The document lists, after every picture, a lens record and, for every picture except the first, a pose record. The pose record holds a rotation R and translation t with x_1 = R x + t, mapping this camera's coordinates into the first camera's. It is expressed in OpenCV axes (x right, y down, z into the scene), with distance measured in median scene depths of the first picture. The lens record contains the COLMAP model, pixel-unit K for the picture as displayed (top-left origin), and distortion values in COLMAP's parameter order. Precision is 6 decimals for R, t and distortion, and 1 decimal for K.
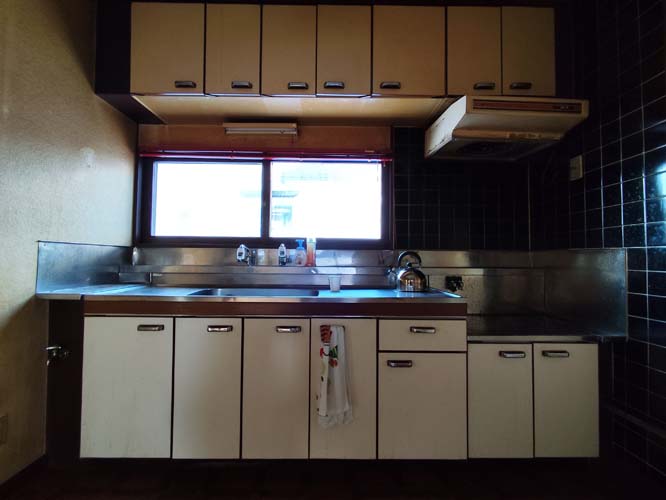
lens RADIAL K [[302.8, 0, 328.8], [0, 302.8, 247.6], [0, 0, 1]] dist [-0.005706, -0.000440]
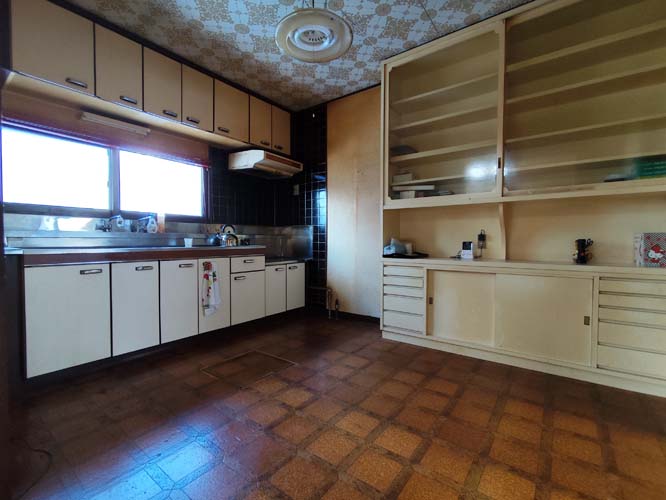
lens RADIAL K [[302.8, 0, 328.8], [0, 302.8, 247.6], [0, 0, 1]] dist [-0.005706, -0.000440]
pose [[0.609265, -0.026738, 0.792516, -0.946634], [-0.022809, 0.998427, 0.051220, 0.051513], [-0.792639, -0.049283, 0.607696, -0.669041]]
